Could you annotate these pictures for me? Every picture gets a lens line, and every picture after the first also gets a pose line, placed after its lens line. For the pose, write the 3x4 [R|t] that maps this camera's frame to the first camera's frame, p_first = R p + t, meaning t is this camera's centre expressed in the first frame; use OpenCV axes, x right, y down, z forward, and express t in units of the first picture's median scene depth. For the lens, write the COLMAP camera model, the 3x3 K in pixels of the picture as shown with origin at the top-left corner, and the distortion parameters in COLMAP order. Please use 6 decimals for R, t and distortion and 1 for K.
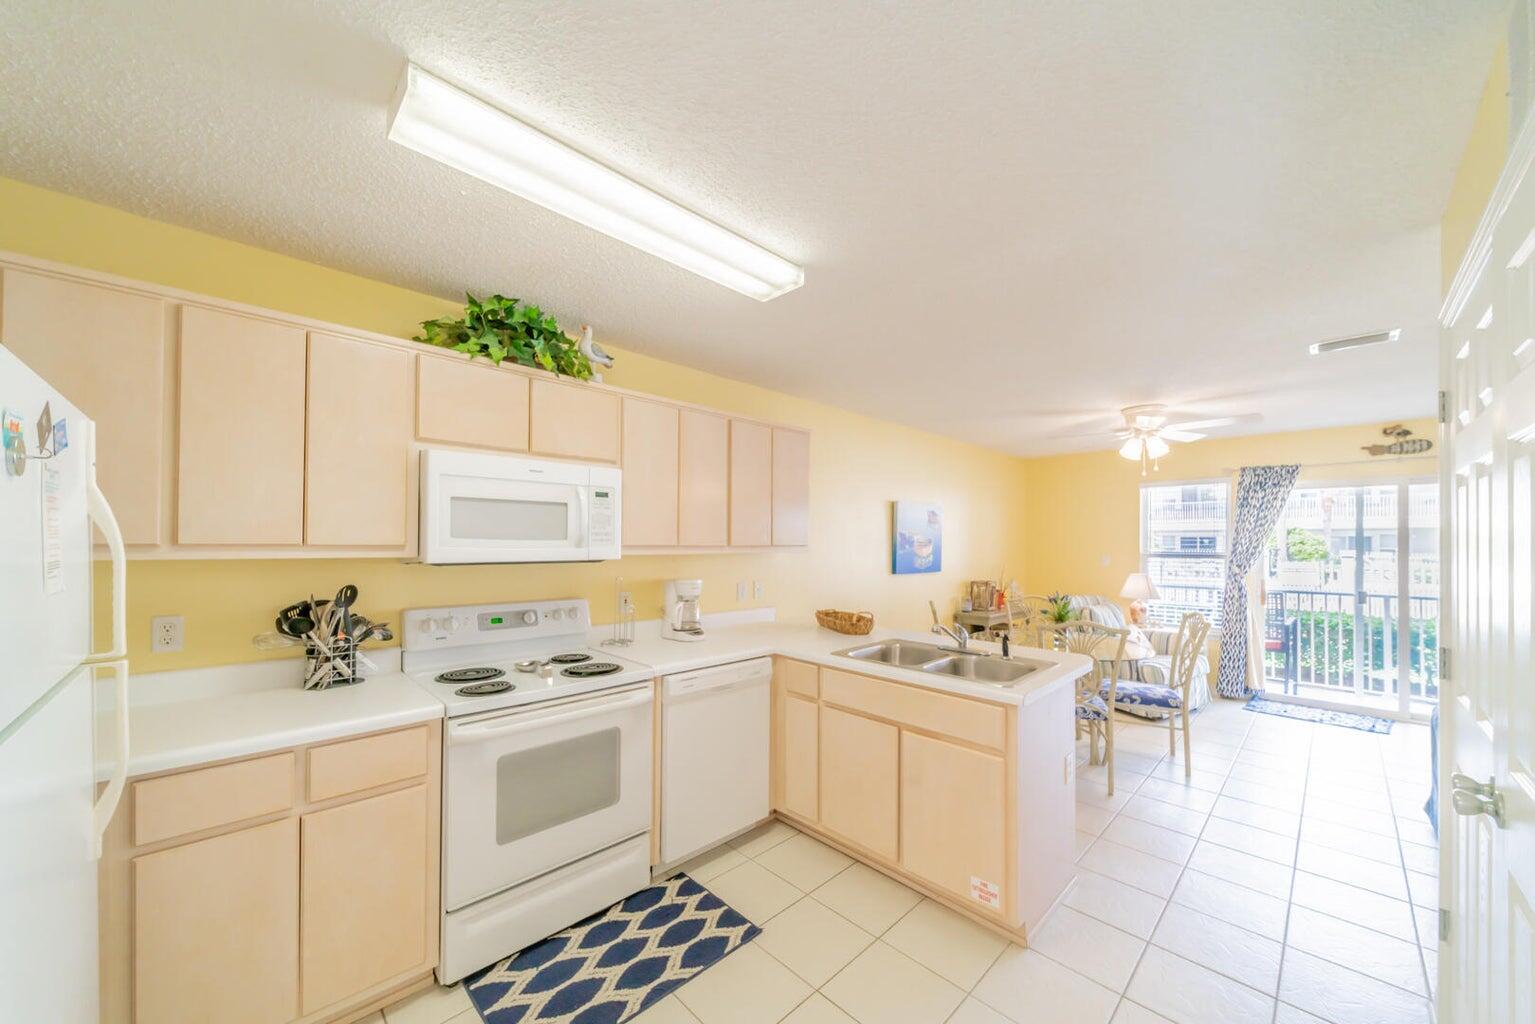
lens RADIAL K [[553.3, 0, 764.7], [0, 553.3, 536.9], [0, 0, 1]] dist [-0.000341, -0.000075]
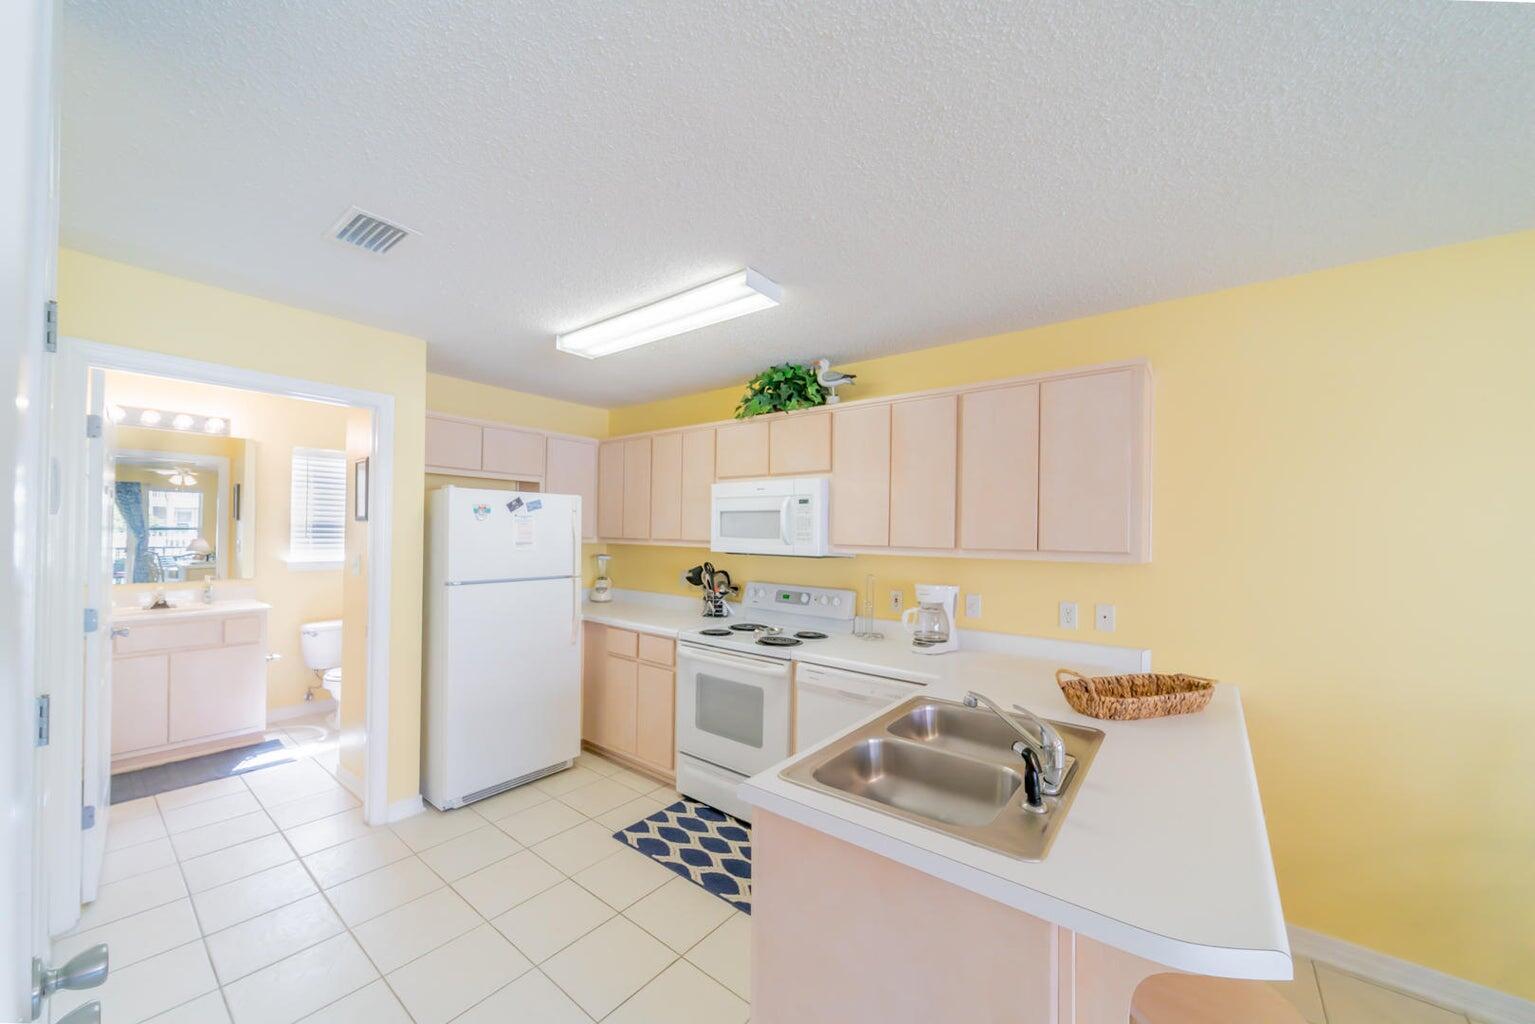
lens RADIAL K [[553.3, 0, 764.7], [0, 553.3, 536.9], [0, 0, 1]] dist [-0.000341, -0.000075]
pose [[0.138501, 0.001008, -0.990362, 0.471641], [-0.008574, 0.999963, -0.000181, 0.000919], [0.990325, 0.008516, 0.138505, 0.401645]]
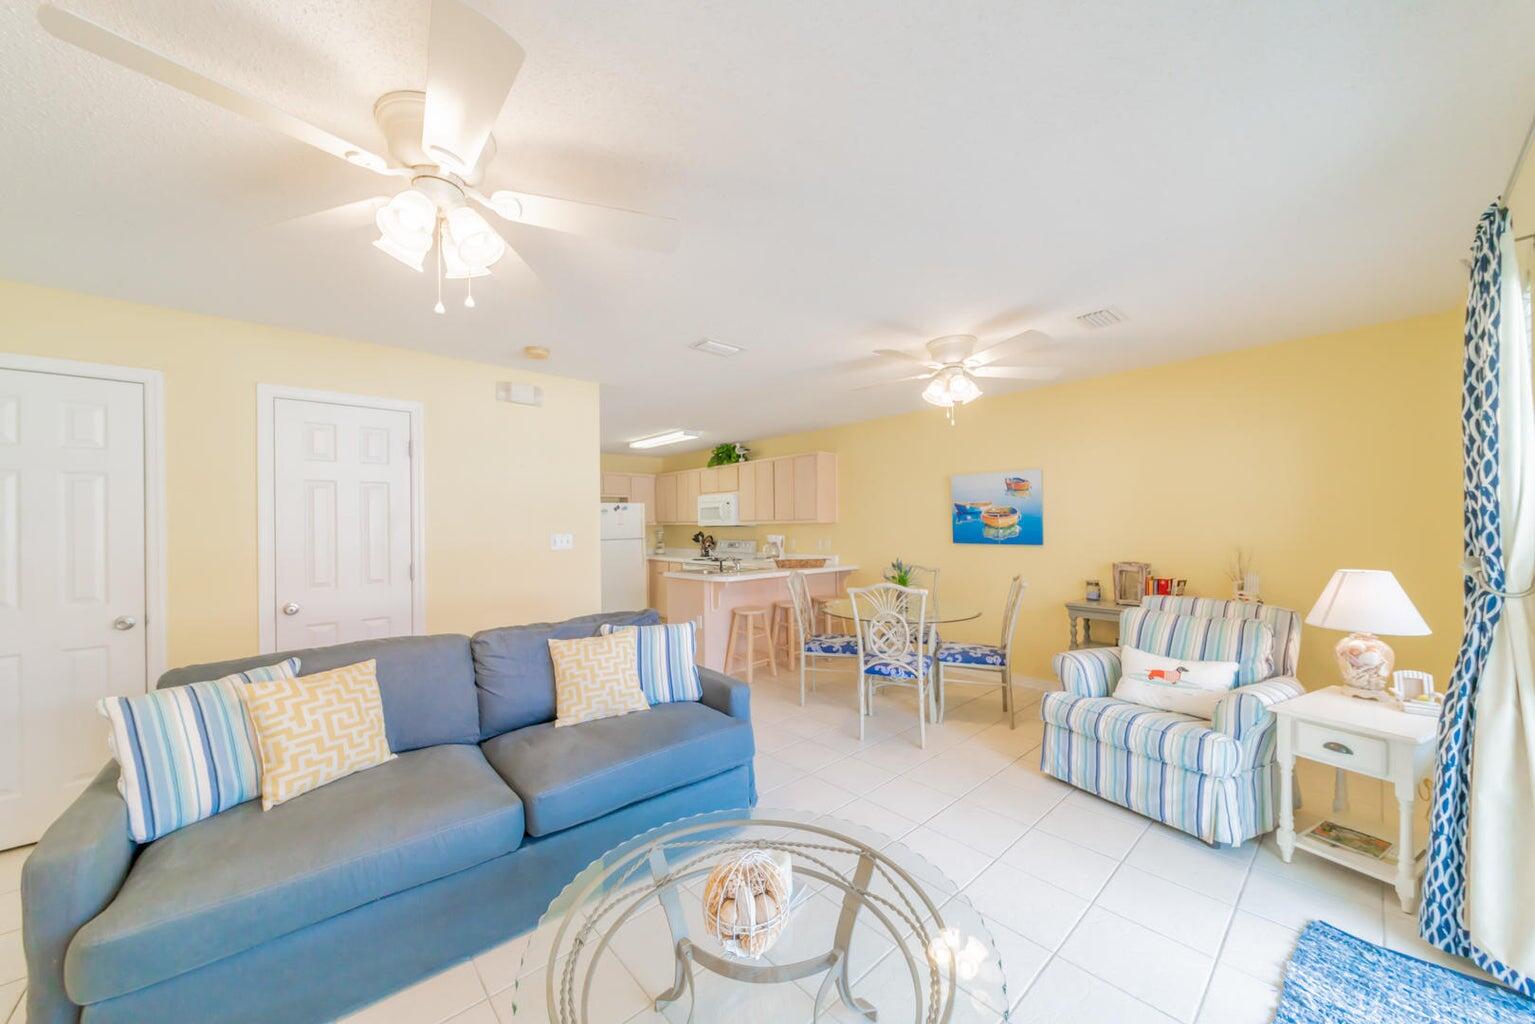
lens RADIAL K [[531.3, 0, 767.2], [0, 531.3, 524.7], [0, 0, 1]] dist [-0.015229, -0.000059]
pose [[-0.028715, -0.003785, -0.999580, 1.332398], [0.022254, 0.999743, -0.004425, 0.028878], [0.999340, -0.022371, -0.028624, 0.686214]]
